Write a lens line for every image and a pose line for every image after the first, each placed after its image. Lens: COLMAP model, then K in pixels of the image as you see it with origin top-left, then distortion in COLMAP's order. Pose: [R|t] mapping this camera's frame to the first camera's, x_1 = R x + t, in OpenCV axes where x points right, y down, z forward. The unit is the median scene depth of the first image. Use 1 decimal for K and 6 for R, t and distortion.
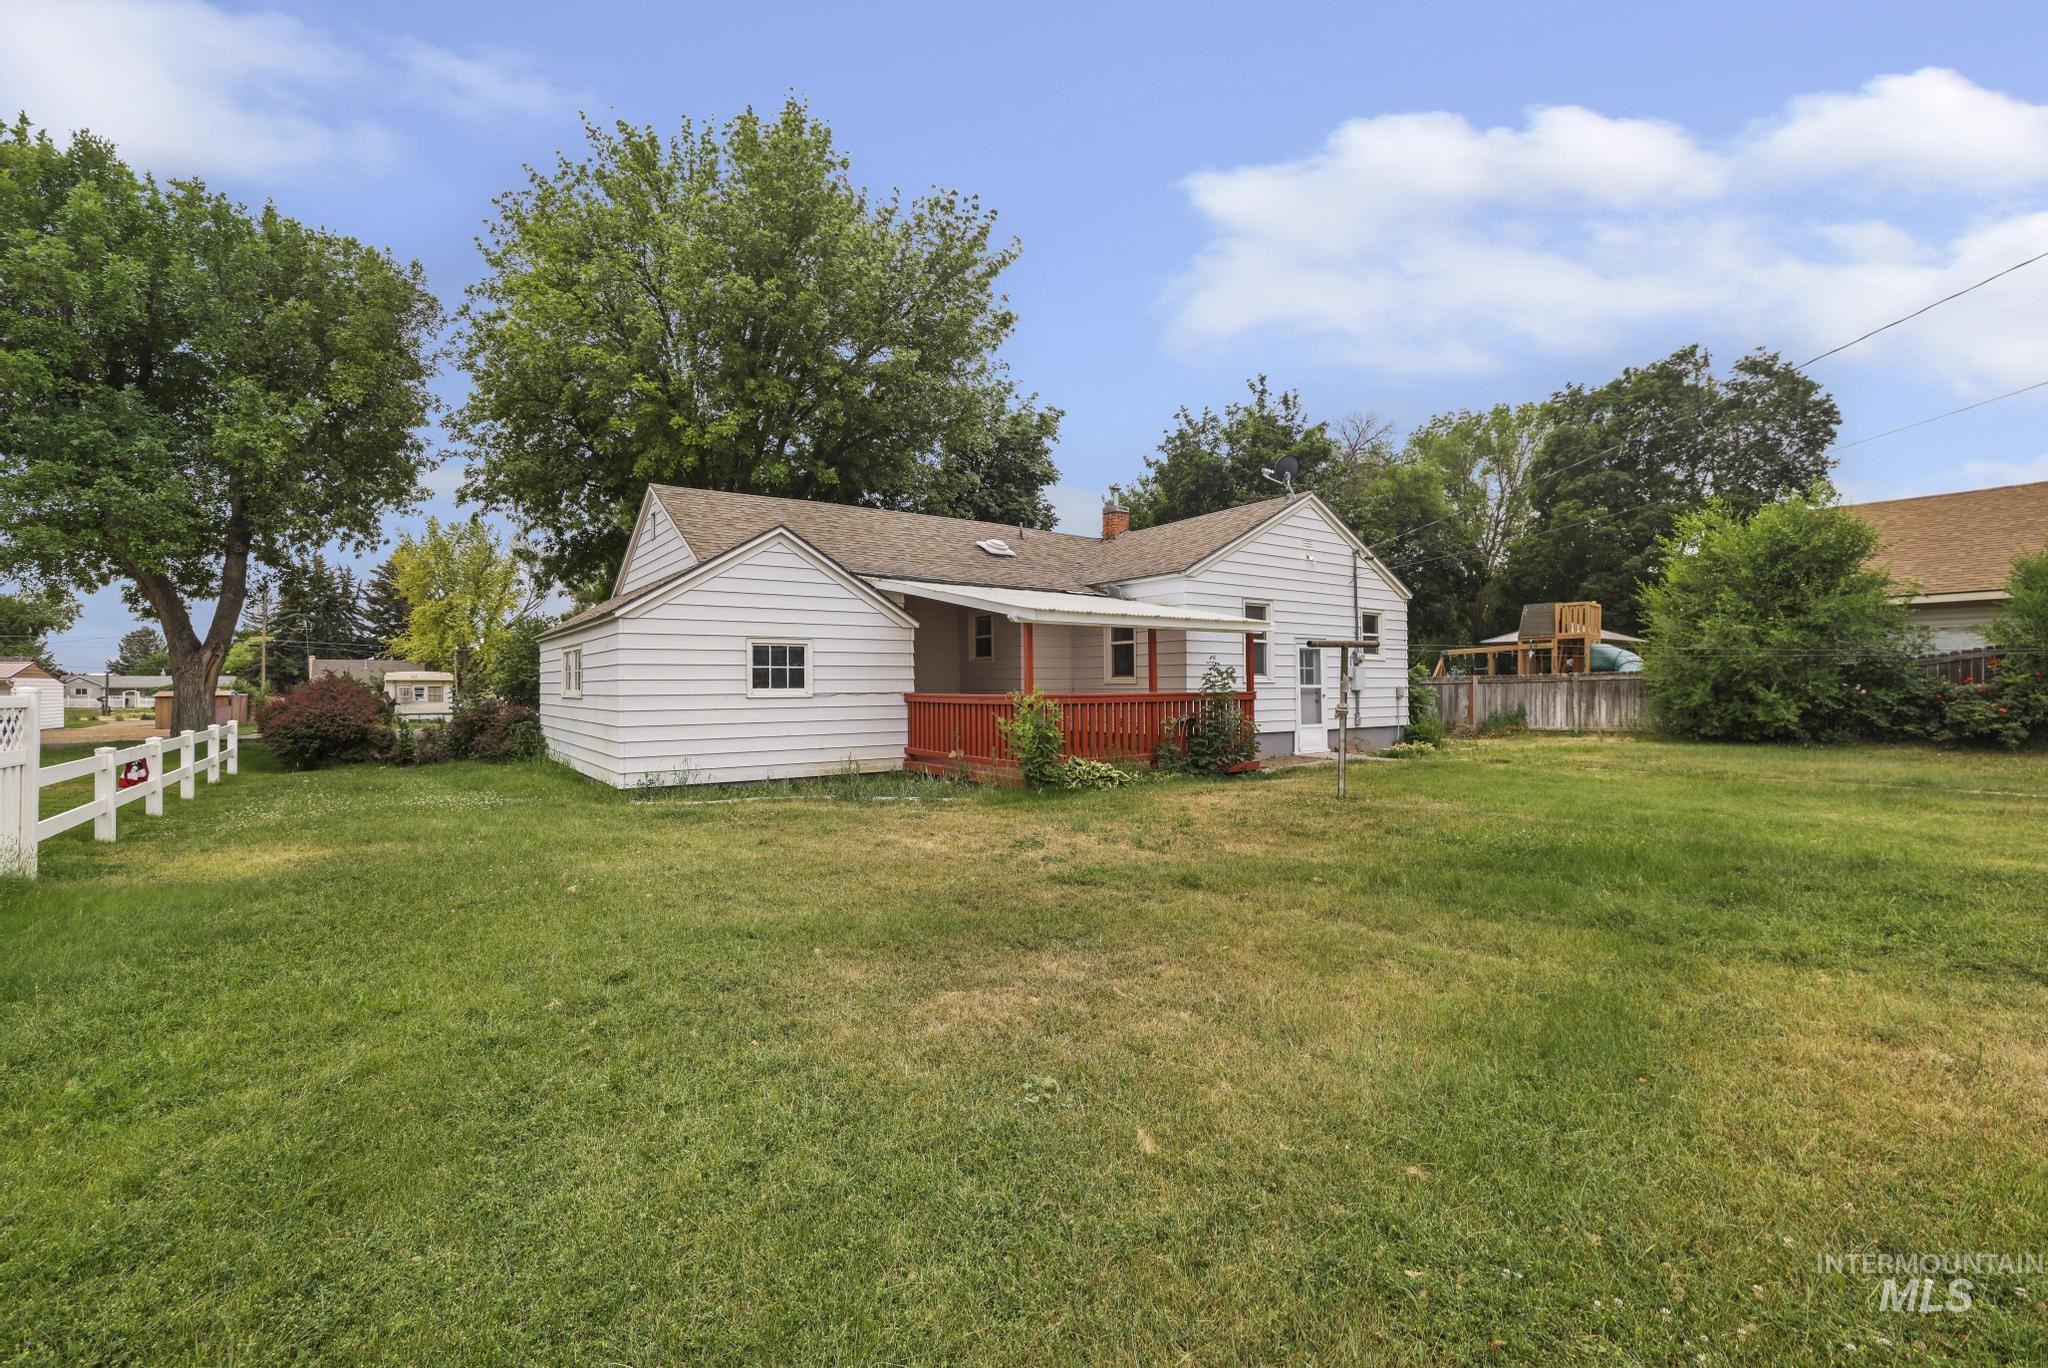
lens RADIAL K [[911.7, 0, 992.9], [0, 911.7, 676.2], [0, 0, 1]] dist [-0.050905, 0.024399]
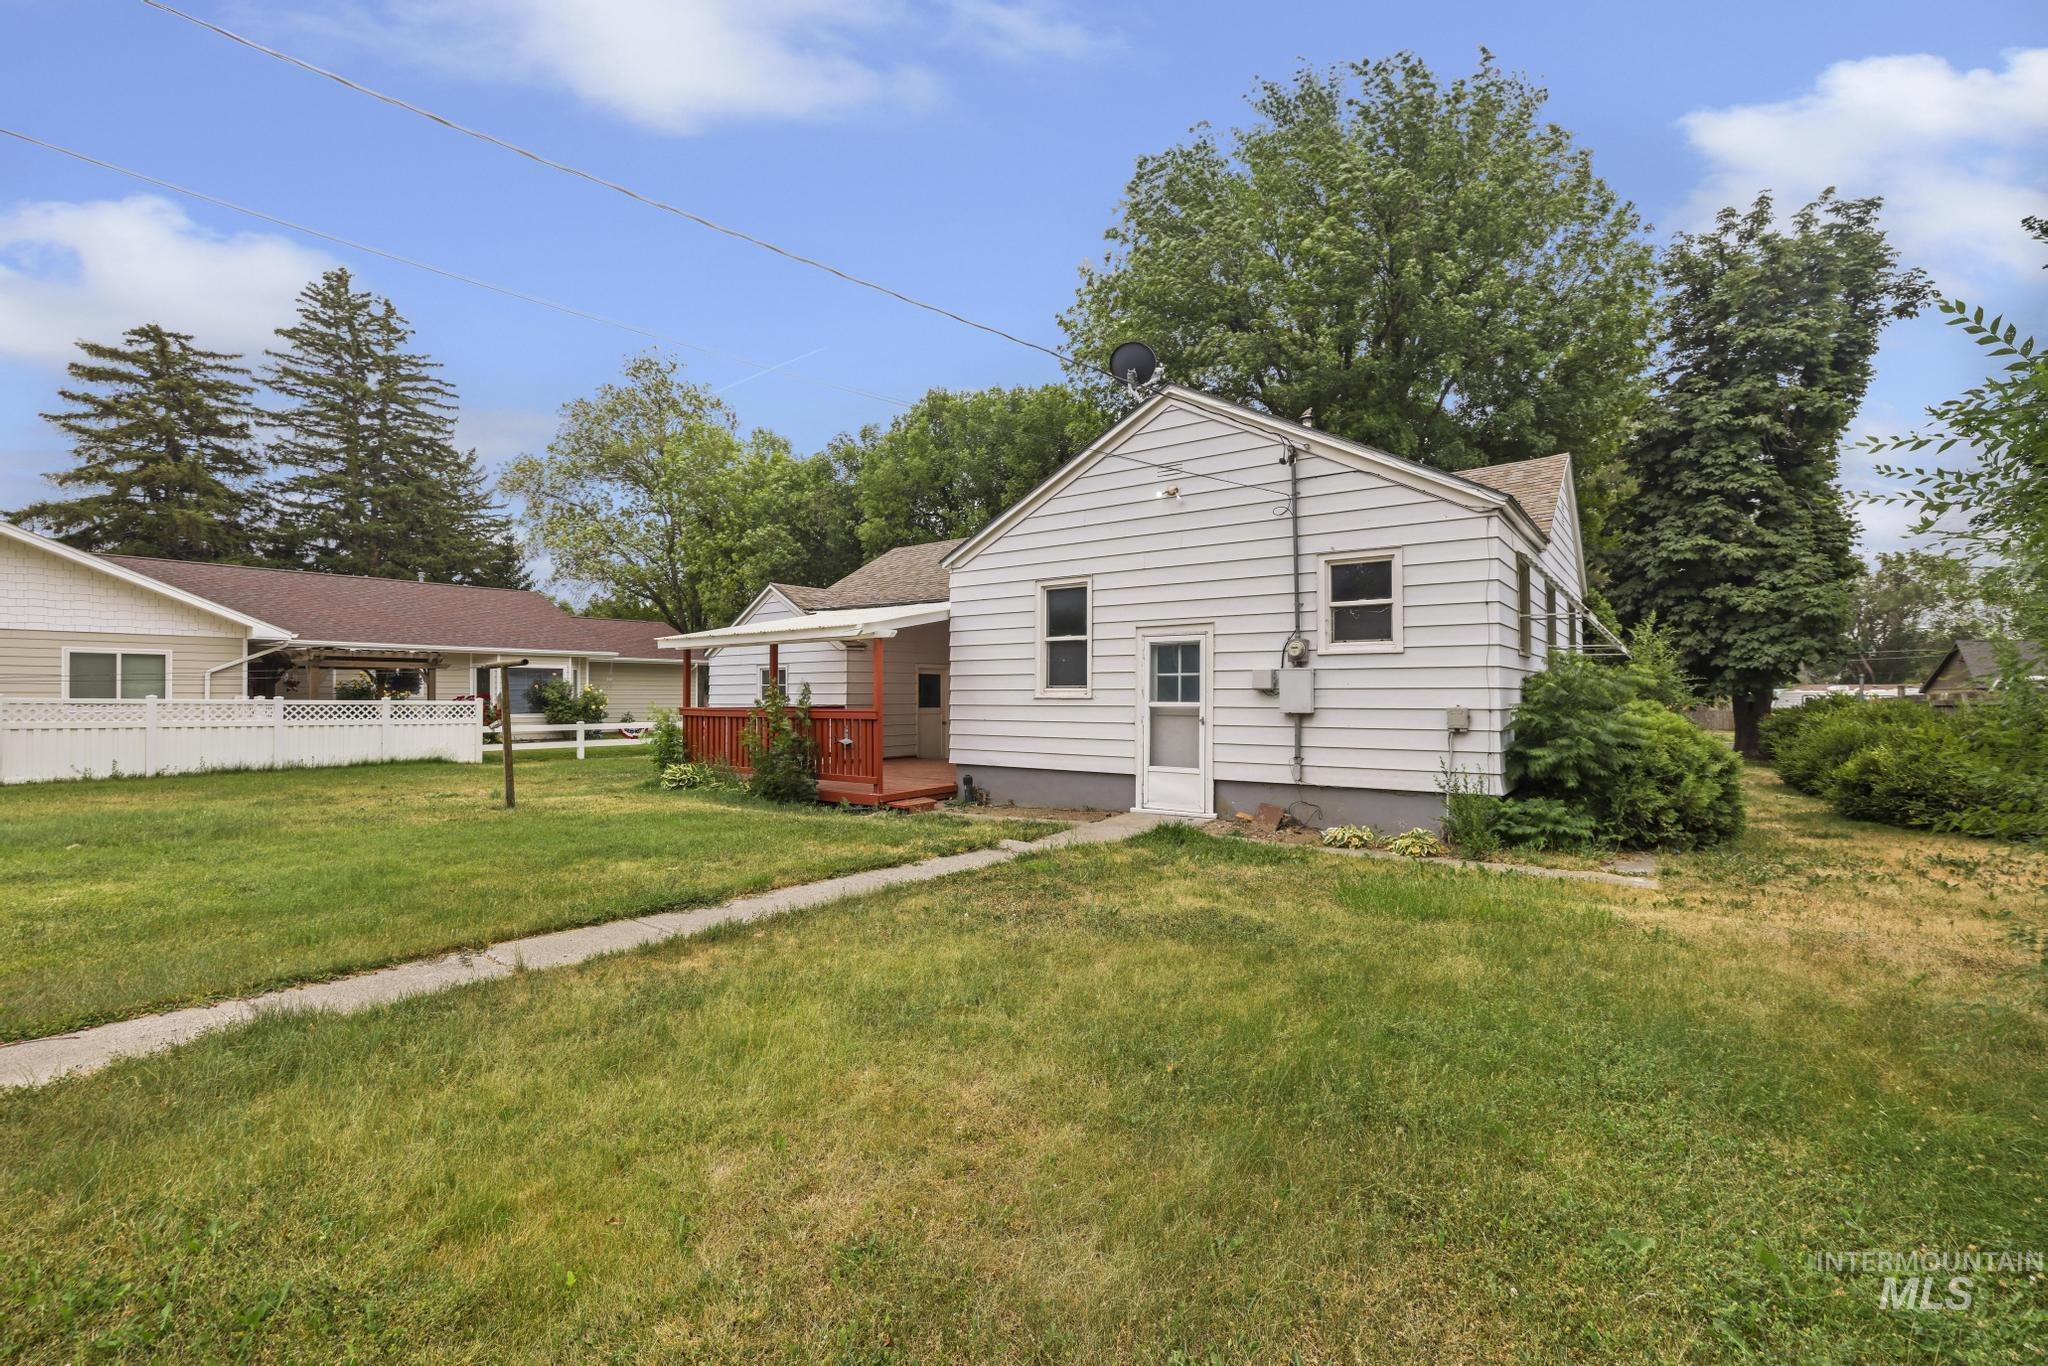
lens RADIAL K [[911.7, 0, 992.9], [0, 911.7, 675.2], [0, 0, 1]] dist [-0.050905, 0.024399]
pose [[0.315367, -0.011106, -0.948905, 0.843563], [0.010001, 0.999915, -0.008379, -0.003576], [0.948917, -0.006848, 0.315451, 0.661112]]
